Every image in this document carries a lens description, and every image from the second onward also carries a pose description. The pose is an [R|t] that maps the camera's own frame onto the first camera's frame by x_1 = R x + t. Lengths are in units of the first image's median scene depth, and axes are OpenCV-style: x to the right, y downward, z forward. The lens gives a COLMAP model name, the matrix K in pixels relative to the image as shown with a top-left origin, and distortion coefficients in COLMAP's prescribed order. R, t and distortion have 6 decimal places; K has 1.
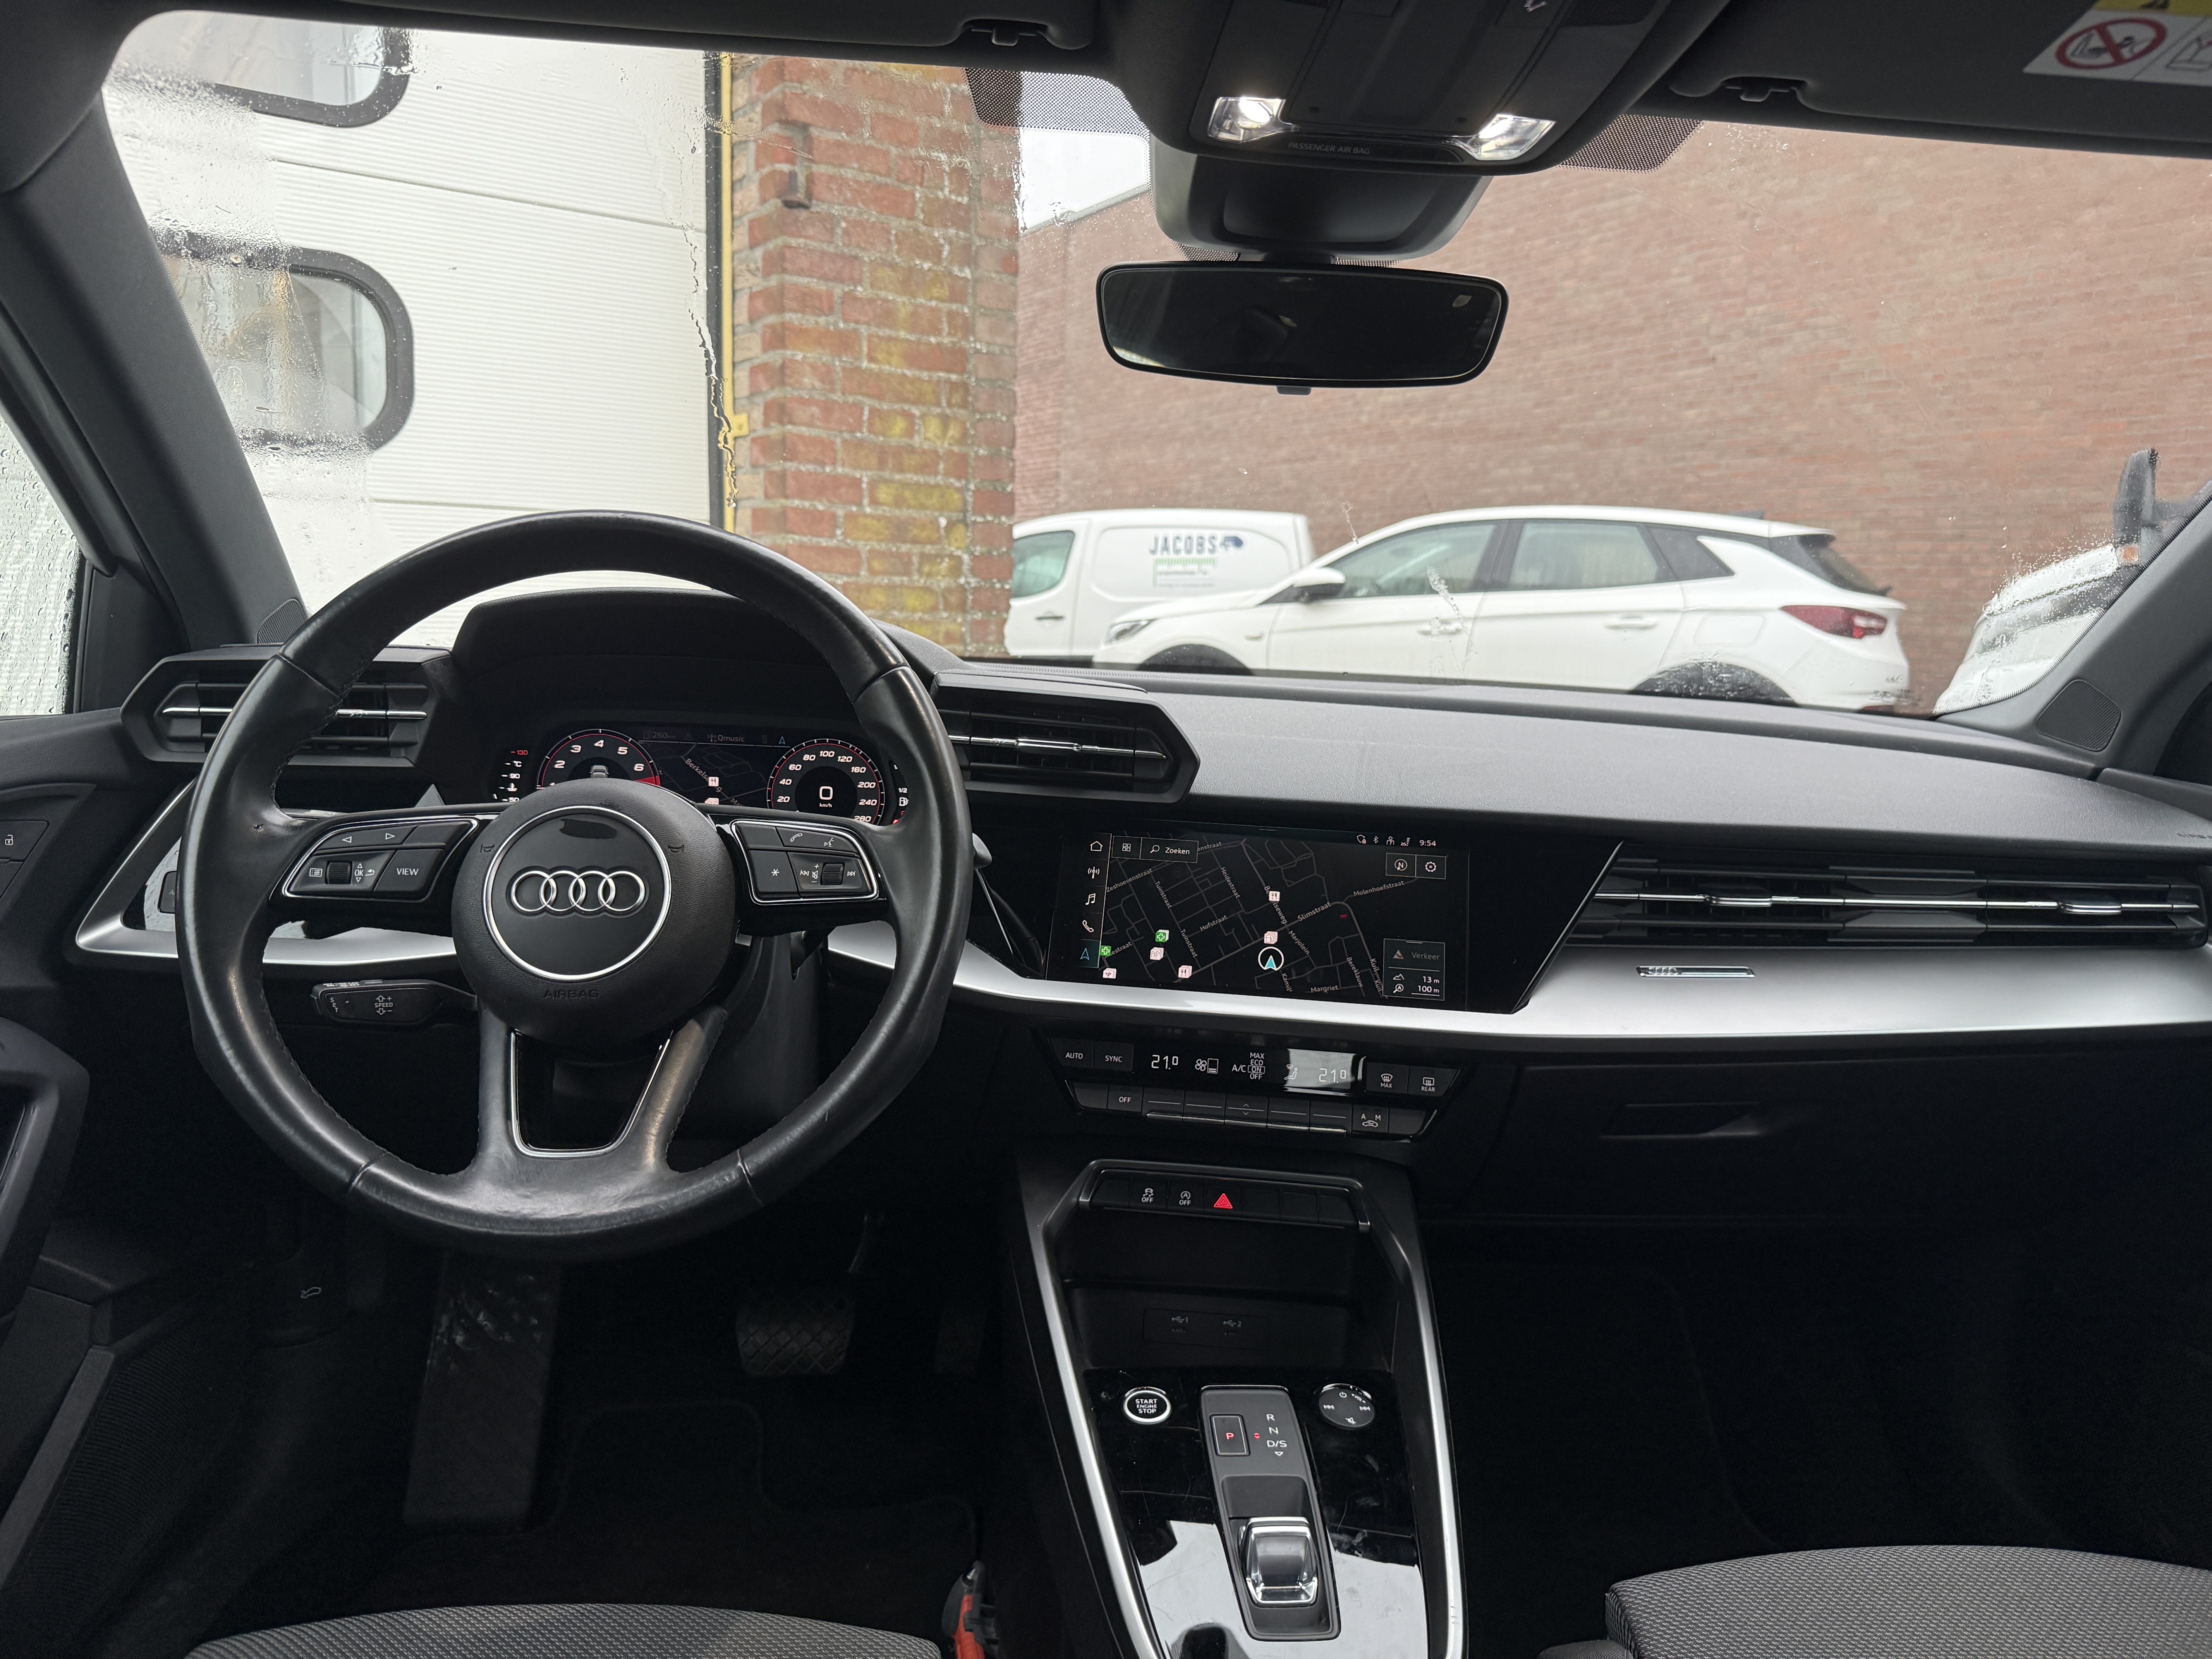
lens RADIAL K [[1663.6, 0, 1157.4], [0, 1663.6, 825.4], [0, 0, 1]] dist [0.044373, -0.007702]
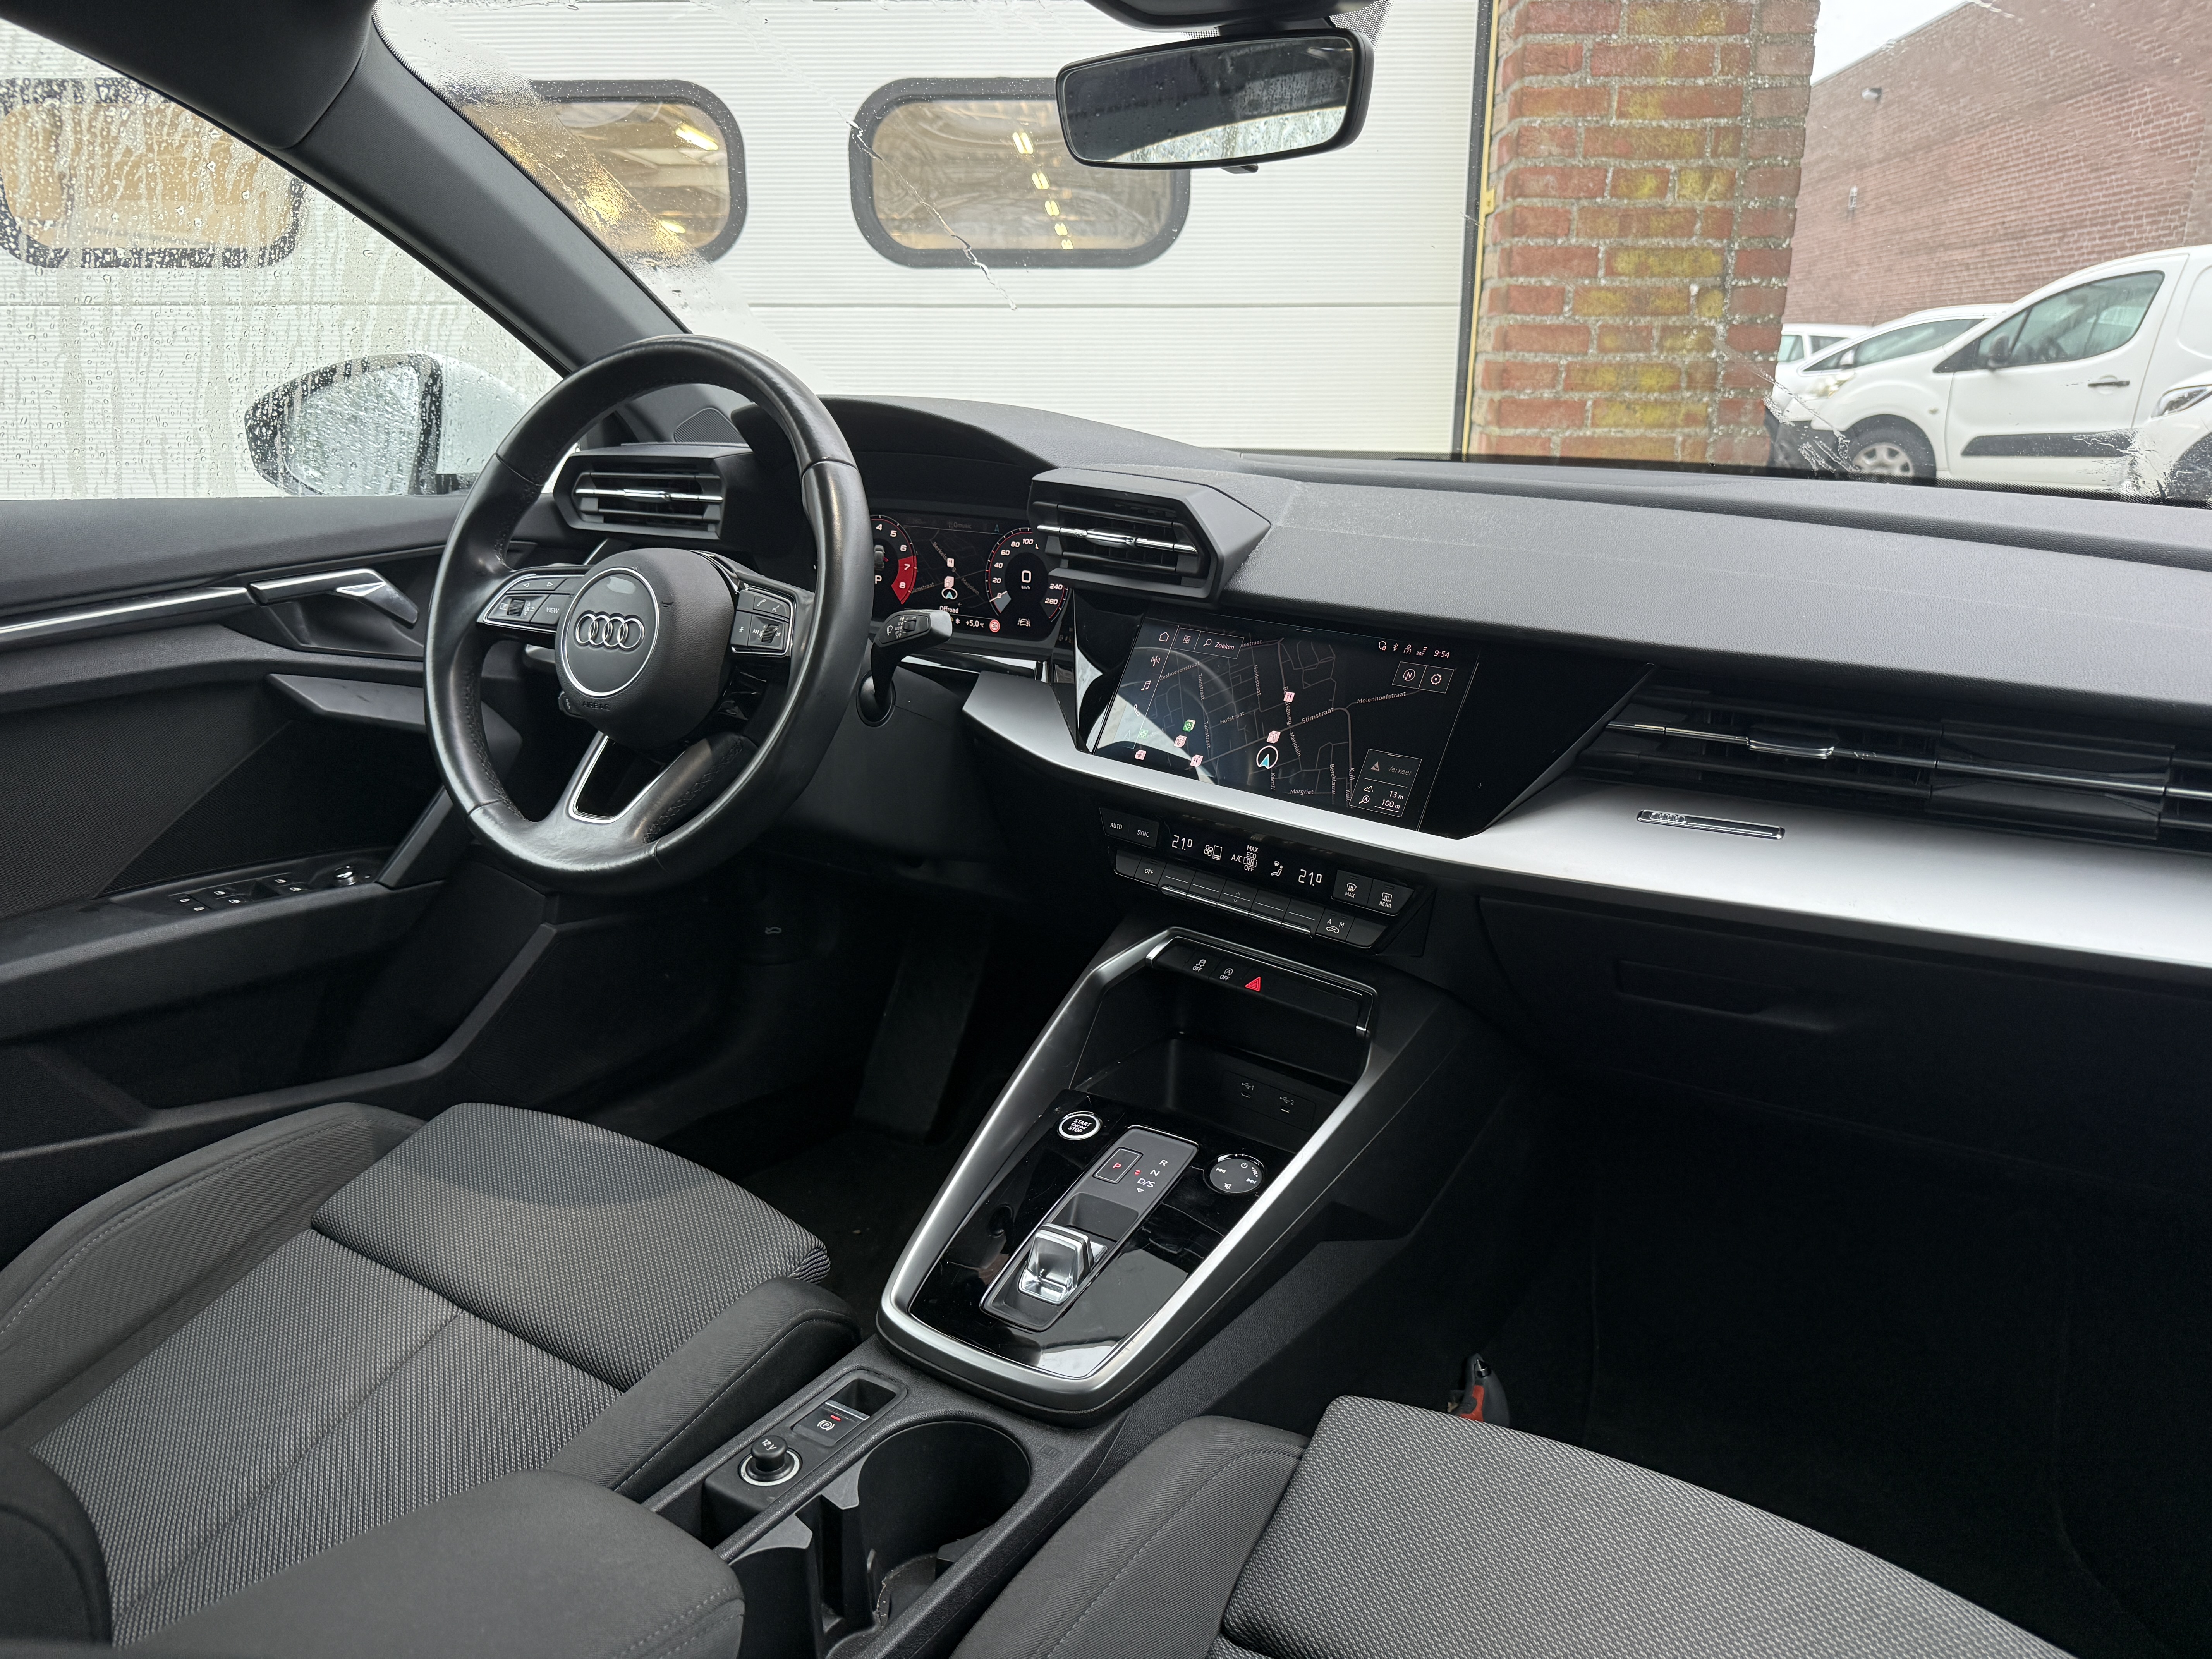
lens RADIAL K [[1627.9, 0, 1048.7], [0, 1627.9, 880.7], [0, 0, 1]] dist [-0.000829, -0.006289]
pose [[0.790940, 0.150489, -0.593100, 0.180421], [-0.050447, 0.982023, 0.181897, -0.006515], [0.609811, -0.113949, 0.784313, 0.039644]]
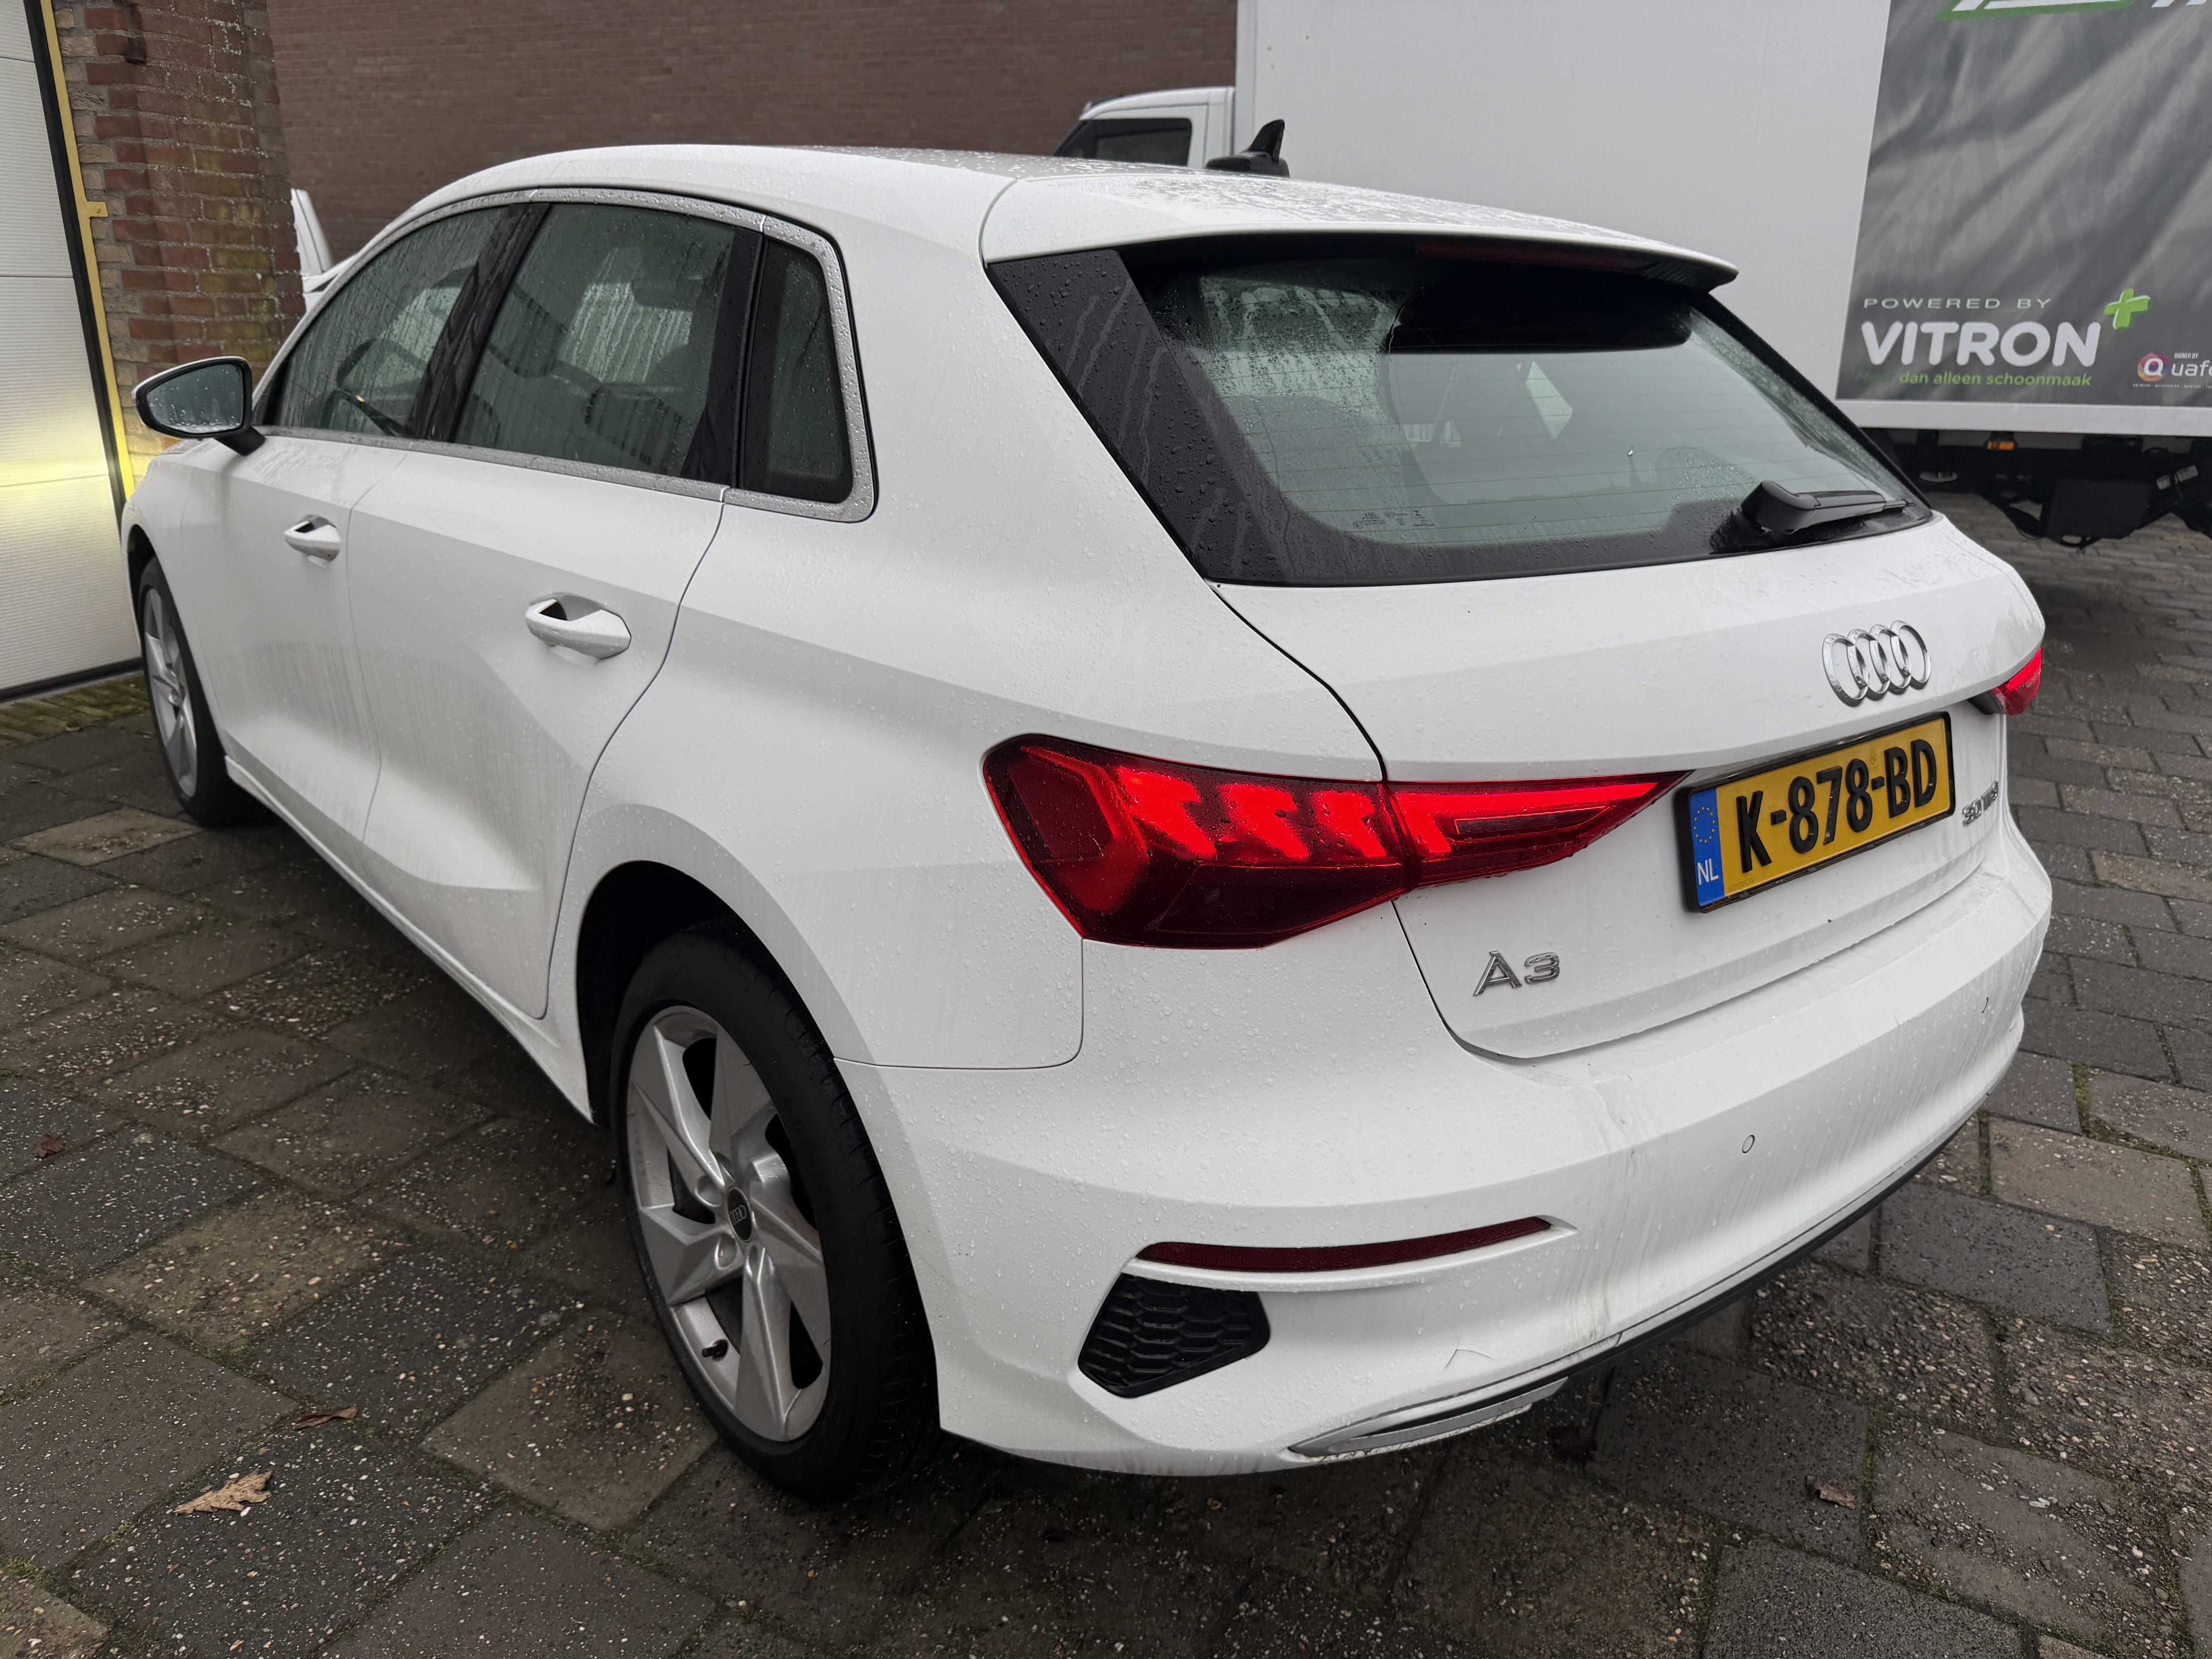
lens RADIAL K [[1538.9, 0, 1110.0], [0, 1538.9, 834.1], [0, 0, 1]] dist [-0.011965, 0.002509]
pose [[0.834295, -0.184440, 0.519552, -0.314234], [0.061789, 0.967724, 0.244319, 0.017265], [-0.547845, -0.171732, 0.818763, -0.685189]]
